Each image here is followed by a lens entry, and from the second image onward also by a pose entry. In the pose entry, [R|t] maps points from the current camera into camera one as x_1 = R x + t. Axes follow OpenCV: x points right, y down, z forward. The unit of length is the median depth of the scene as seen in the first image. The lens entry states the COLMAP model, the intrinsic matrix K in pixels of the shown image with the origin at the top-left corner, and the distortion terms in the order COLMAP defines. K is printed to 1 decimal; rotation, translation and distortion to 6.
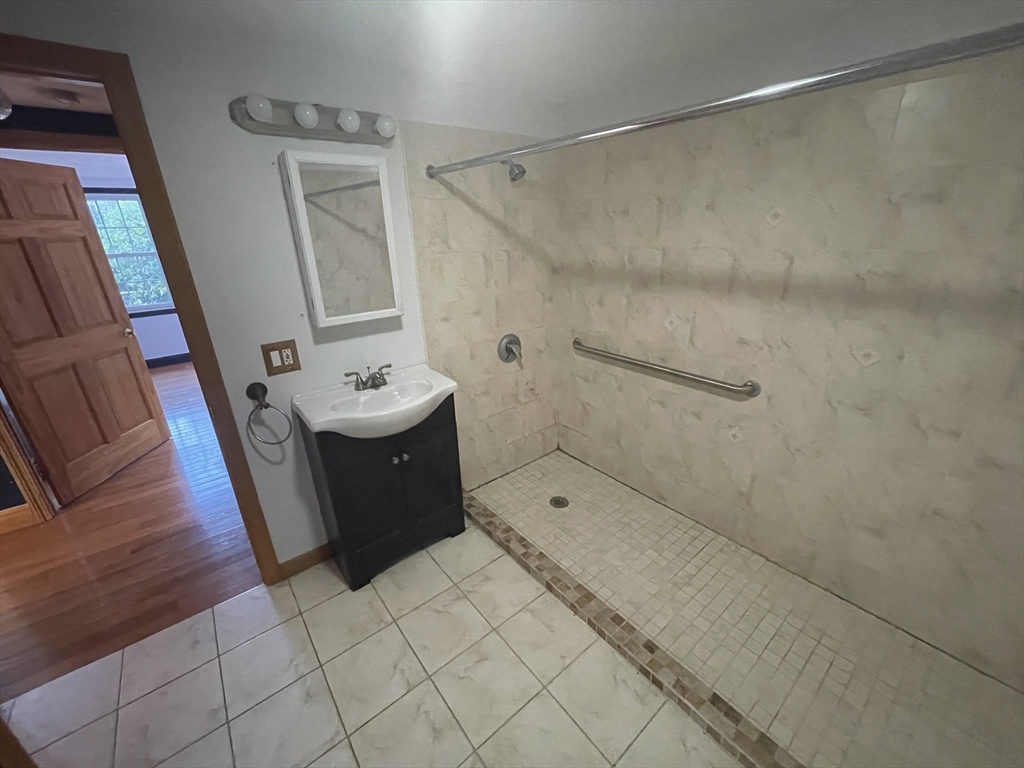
lens RADIAL K [[413.6, 0, 508.4], [0, 413.6, 384.9], [0, 0, 1]] dist [0.000178, 0.000299]
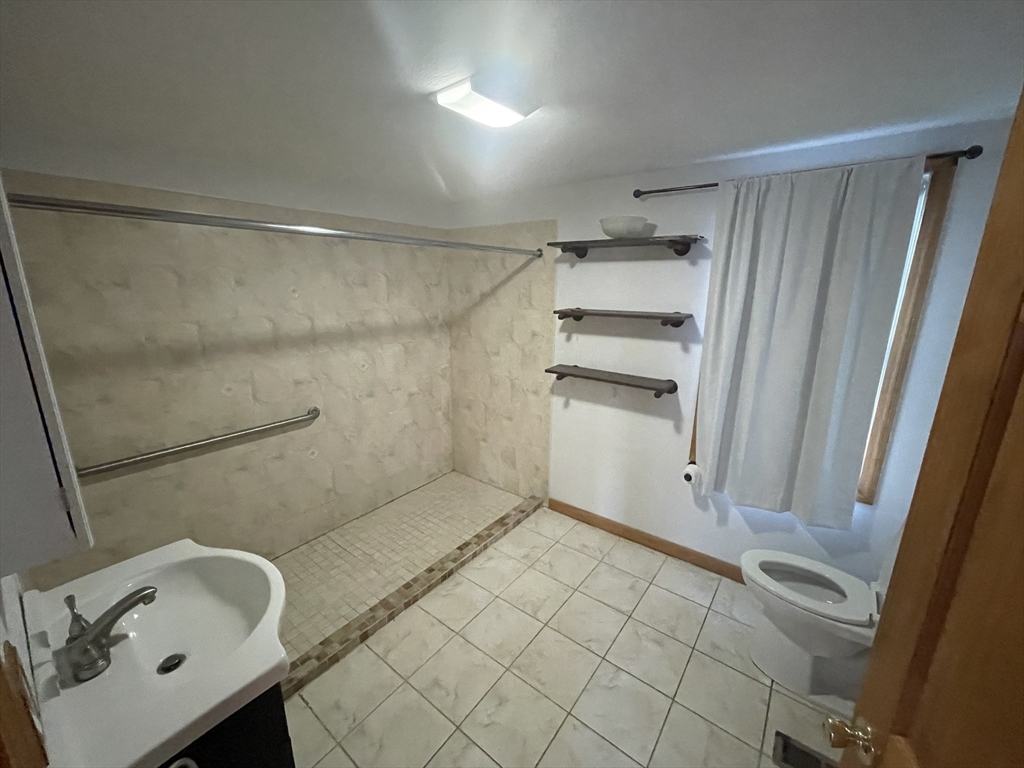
lens RADIAL K [[413.6, 0, 508.1], [0, 413.6, 385.4], [0, 0, 1]] dist [0.000178, 0.000299]
pose [[-0.227210, -0.211491, 0.950604, -0.838844], [0.351791, 0.892394, 0.282624, -0.234613], [-0.908085, 0.398629, -0.128360, 0.572931]]
